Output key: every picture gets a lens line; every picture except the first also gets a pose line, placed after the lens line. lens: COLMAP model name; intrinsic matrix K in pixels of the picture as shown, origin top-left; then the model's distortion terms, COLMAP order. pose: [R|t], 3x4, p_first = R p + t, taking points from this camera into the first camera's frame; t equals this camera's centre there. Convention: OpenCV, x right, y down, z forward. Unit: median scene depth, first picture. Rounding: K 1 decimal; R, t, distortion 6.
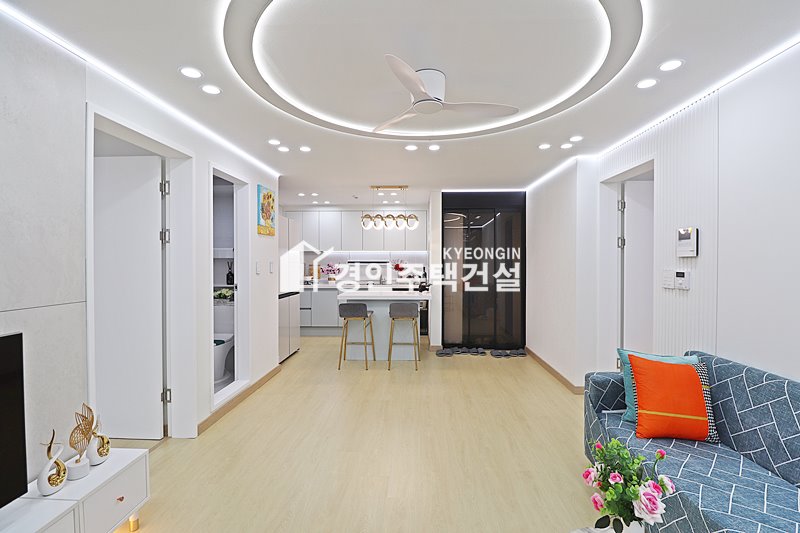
lens RADIAL K [[370.9, 0, 405.6], [0, 370.9, 264.4], [0, 0, 1]] dist [-0.001821, -0.013374]
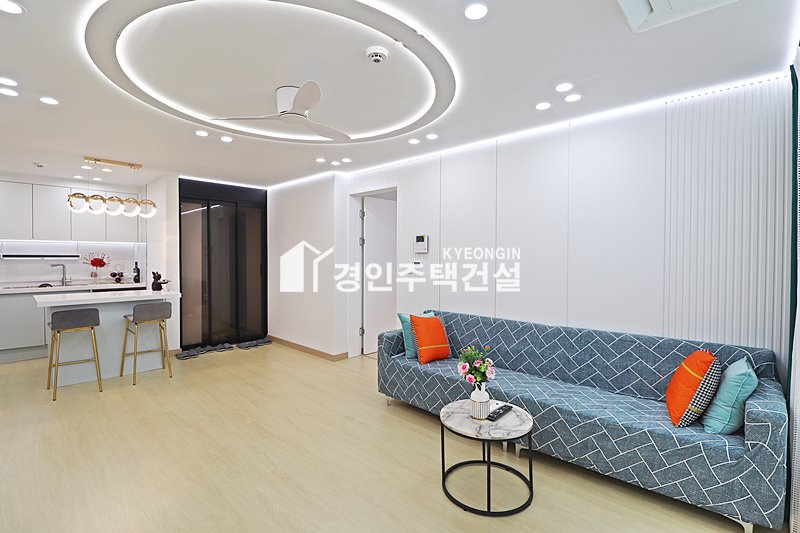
lens RADIAL K [[374.5, 0, 402.9], [0, 374.5, 262.9], [0, 0, 1]] dist [0.001779, -0.012122]
pose [[0.660502, -0.010181, 0.750755, -0.303058], [0.003272, 0.999938, 0.010682, 0.003865], [-0.750817, -0.004599, 0.660494, -0.008742]]
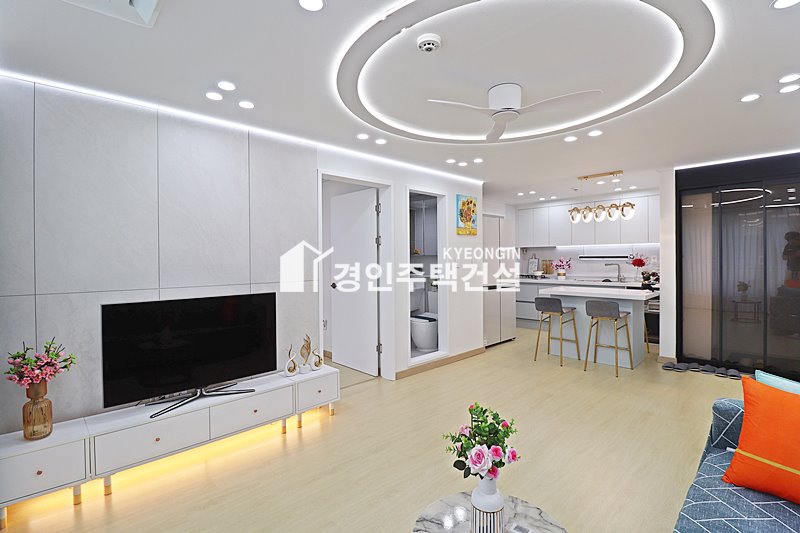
lens RADIAL K [[374.5, 0, 402.9], [0, 374.5, 262.9], [0, 0, 1]] dist [0.001779, -0.012122]
pose [[0.717988, 0.001465, -0.696054, 0.319486], [0.003306, 0.999979, 0.005514, 0.003074], [0.696048, -0.006260, 0.717968, -0.011135]]
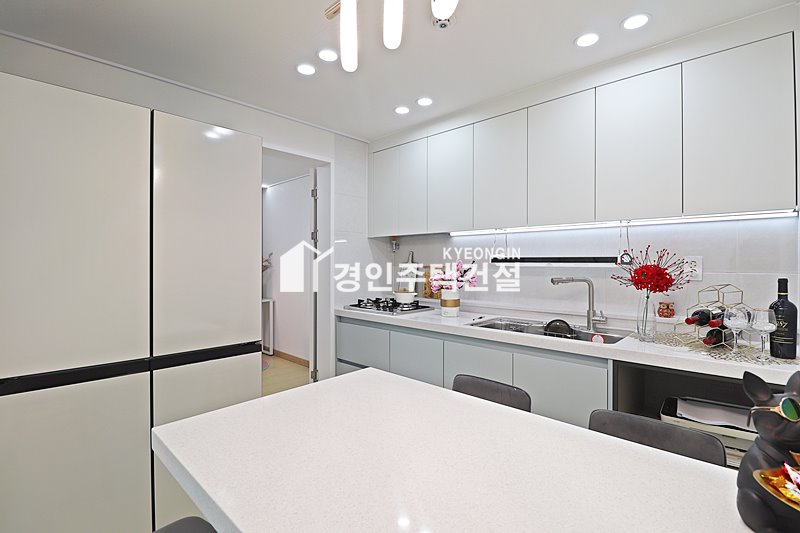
lens RADIAL K [[374.5, 0, 402.9], [0, 374.5, 262.9], [0, 0, 1]] dist [0.001779, -0.012122]
pose [[0.749328, 0.001599, -0.662197, 0.042253], [-0.006731, 0.999964, -0.005202, -0.000421], [0.662164, 0.008355, 0.749312, 1.122086]]
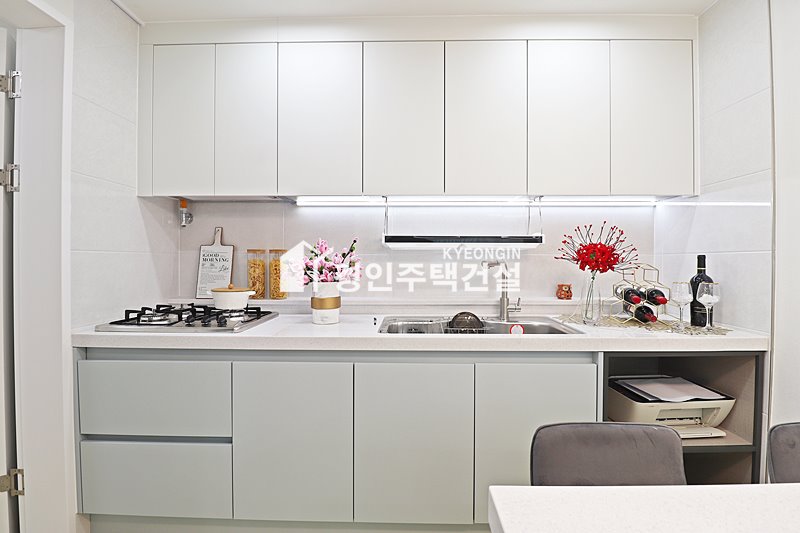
lens RADIAL K [[374.5, 0, 402.9], [0, 374.5, 262.9], [0, 0, 1]] dist [0.001779, -0.012122]
pose [[0.999946, 0.002856, 0.010023, -0.247363], [-0.002812, 0.999986, -0.004489, 0.021638], [-0.010036, 0.004461, 0.999940, 1.235681]]
